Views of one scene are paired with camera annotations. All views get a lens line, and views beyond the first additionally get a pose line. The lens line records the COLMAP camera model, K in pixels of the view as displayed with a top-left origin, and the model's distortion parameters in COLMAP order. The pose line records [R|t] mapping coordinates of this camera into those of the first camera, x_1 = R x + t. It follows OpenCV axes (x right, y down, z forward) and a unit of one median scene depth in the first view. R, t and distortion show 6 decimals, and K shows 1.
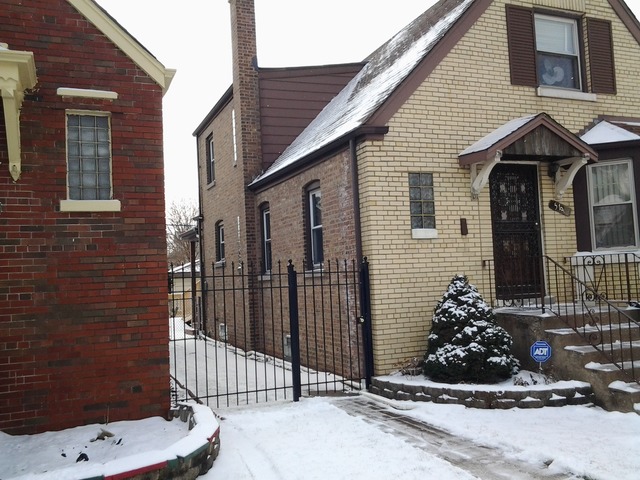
lens RADIAL K [[600.3, 0, 320.0], [0, 600.3, 240.0], [0, 0, 1]] dist [0.044215, -0.015956]
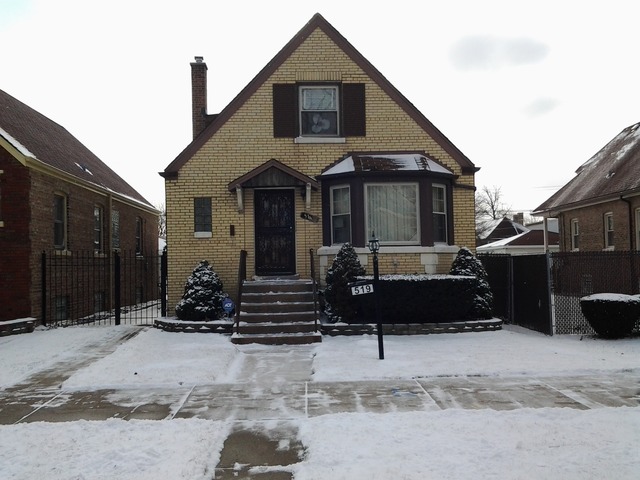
lens RADIAL K [[596.4, 0, 319.0], [0, 596.4, 249.6], [0, 0, 1]] dist [0.054408, -0.015294]
pose [[0.934878, 0.017519, -0.354535, 1.012717], [0.001424, 0.998588, 0.053098, -0.054316], [0.354965, -0.050145, 0.933534, -0.415149]]
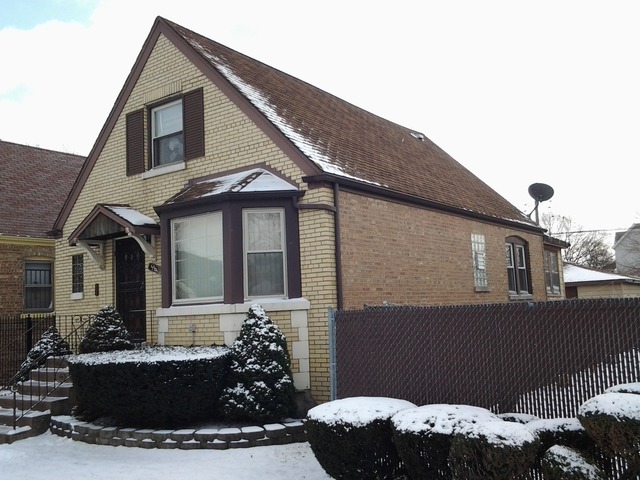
lens RADIAL K [[596.4, 0, 319.0], [0, 596.4, 249.6], [0, 0, 1]] dist [0.054408, -0.015294]
pose [[0.532609, -0.066961, -0.843708, 1.679877], [0.084287, 0.996106, -0.025848, -0.034711], [0.842154, -0.057347, 0.536179, 0.678185]]
